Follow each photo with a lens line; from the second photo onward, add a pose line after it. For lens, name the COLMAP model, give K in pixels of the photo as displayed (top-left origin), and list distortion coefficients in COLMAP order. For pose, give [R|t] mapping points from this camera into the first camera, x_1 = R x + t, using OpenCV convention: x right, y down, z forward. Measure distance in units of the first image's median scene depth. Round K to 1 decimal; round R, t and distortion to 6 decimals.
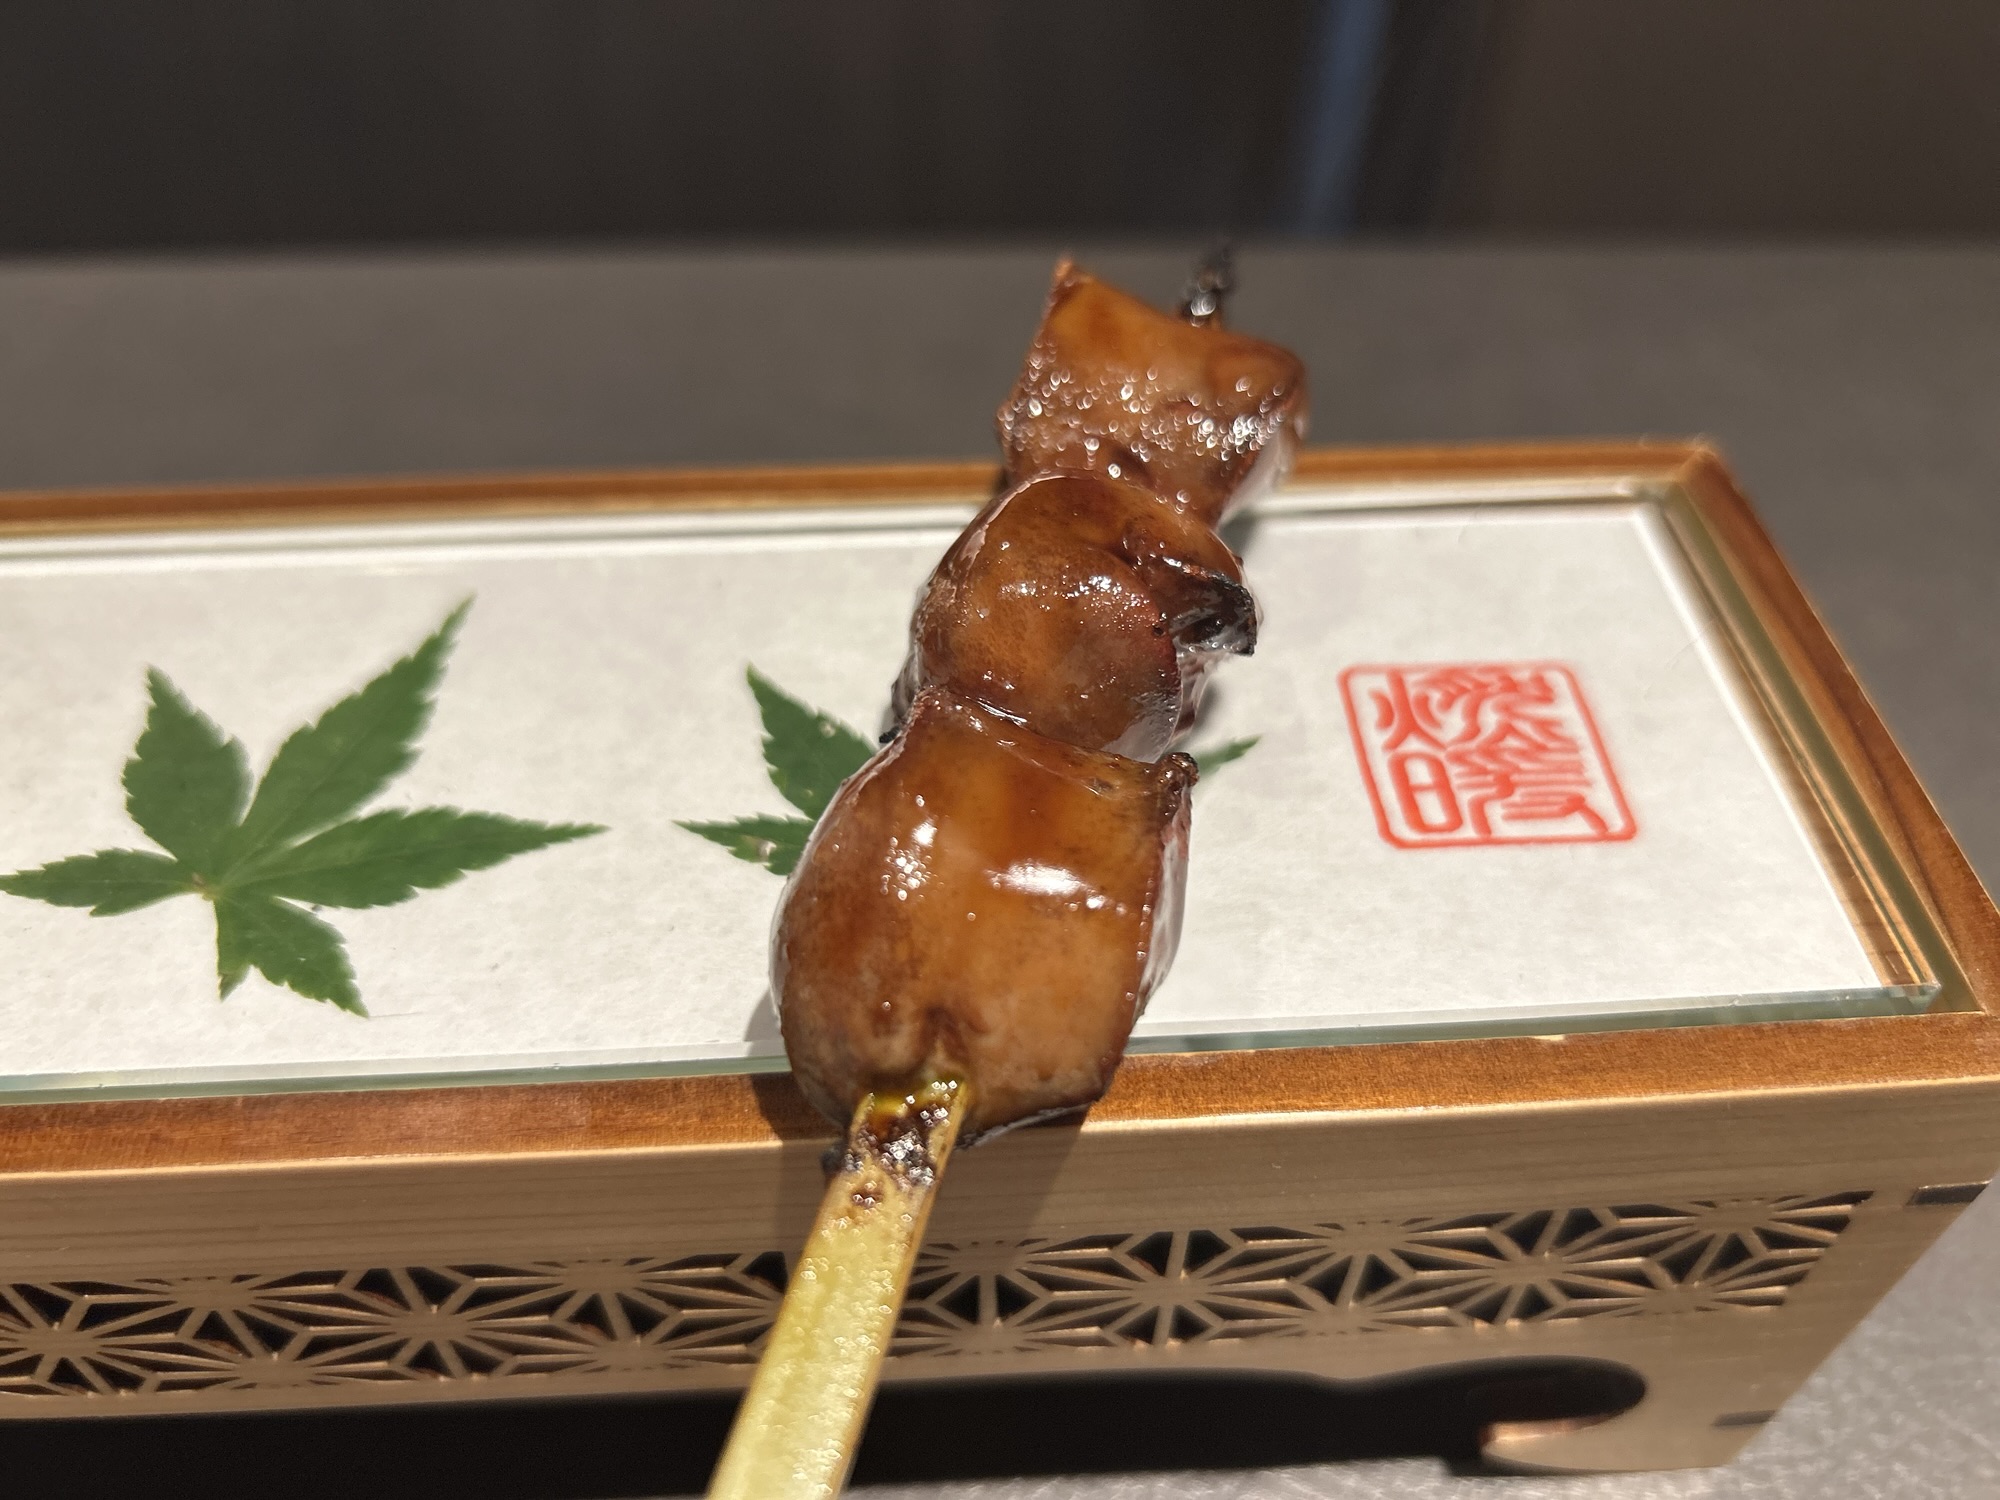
lens RADIAL K [[1567.8, 0, 994.4], [0, 1567.8, 764.5], [0, 0, 1]] dist [-0.045183, 0.024042]
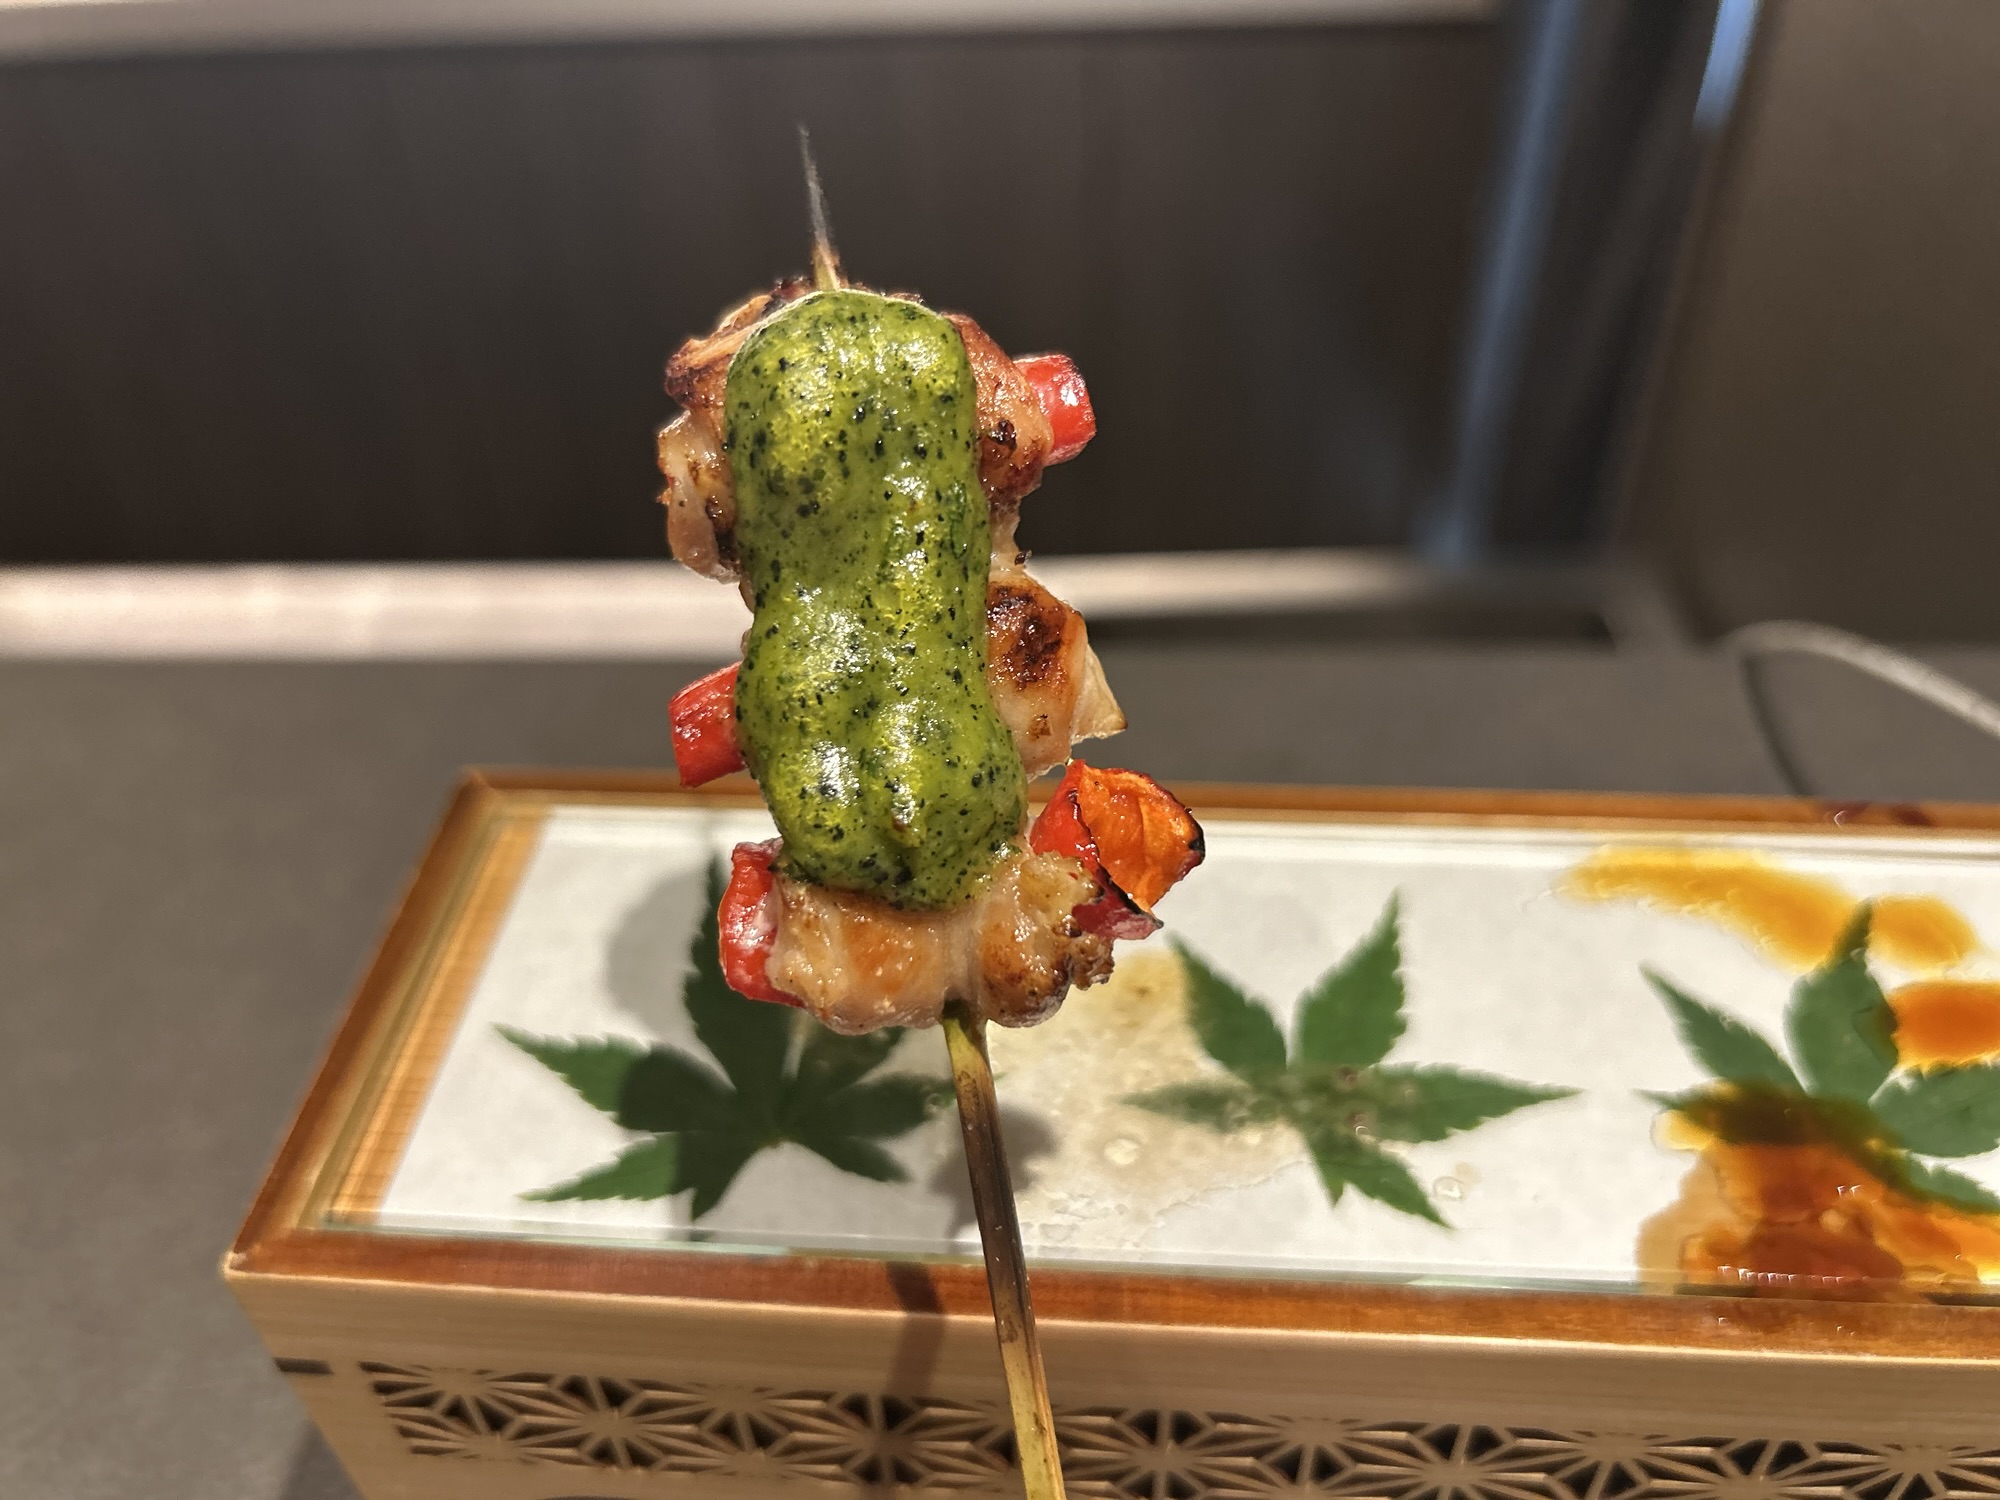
lens RADIAL K [[1567.8, 0, 986.0], [0, 1567.8, 778.7], [0, 0, 1]] dist [-0.045183, 0.024042]
pose [[0.989707, 0.055856, -0.131760, -0.588918], [-0.068692, 0.993107, -0.094977, -0.062491], [0.125546, 0.103050, 0.986721, -0.374531]]
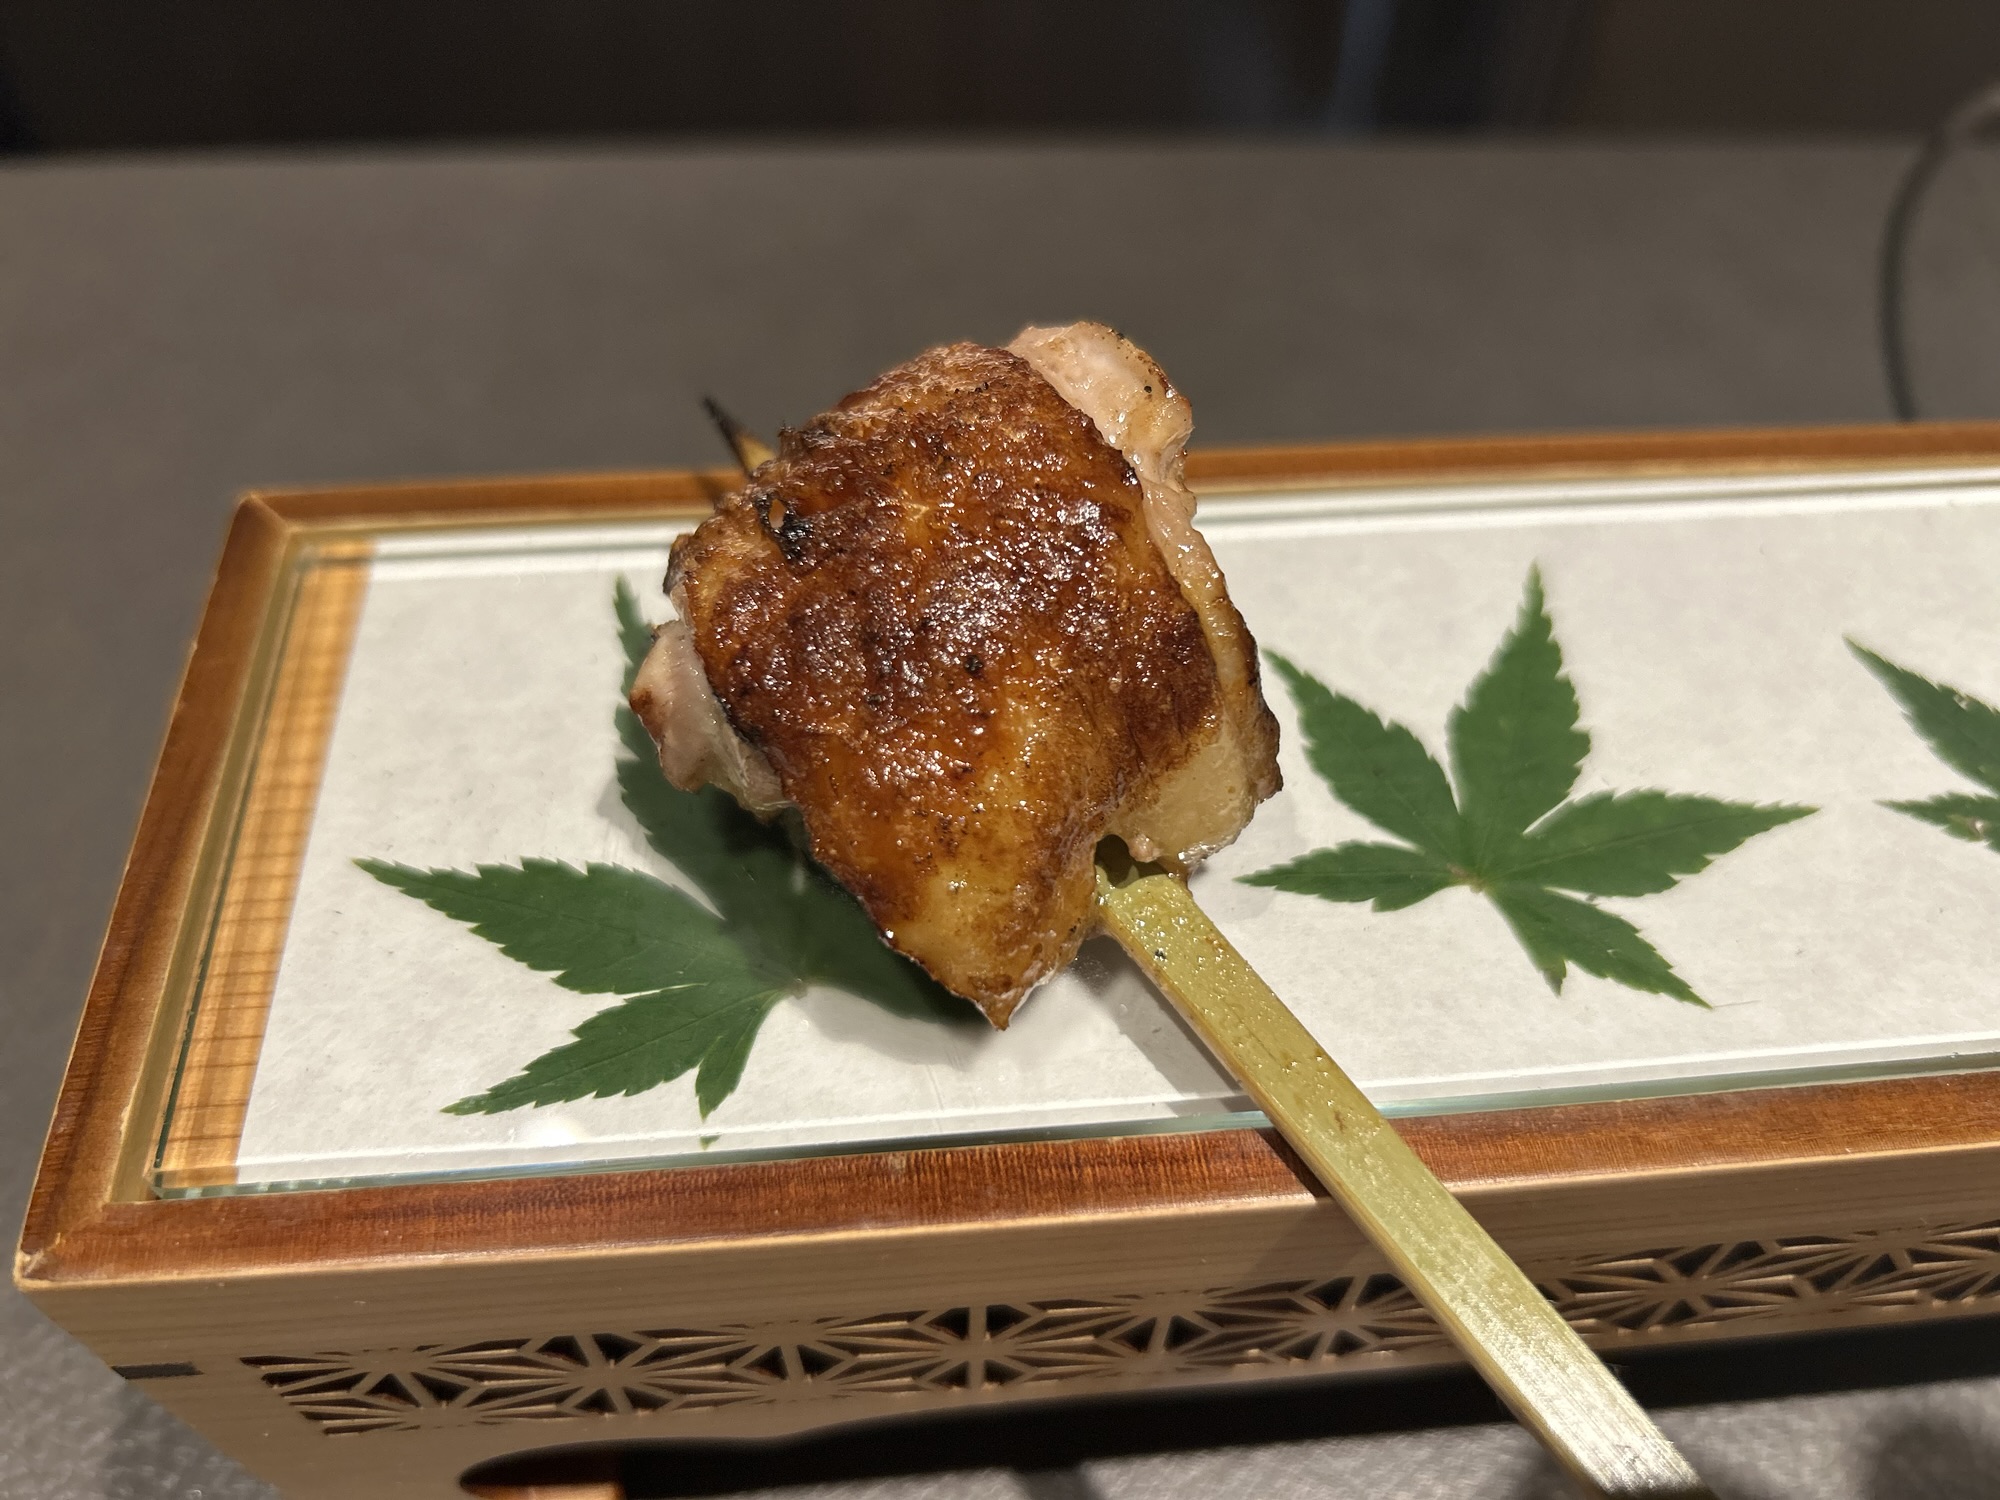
lens RADIAL K [[1567.8, 0, 978.0], [0, 1567.8, 757.1], [0, 0, 1]] dist [-0.045183, 0.024042]
pose [[0.999558, -0.015217, 0.025528, -0.833664], [0.012735, 0.995424, 0.094706, -0.097813], [-0.026853, -0.094339, 0.995178, 0.002318]]
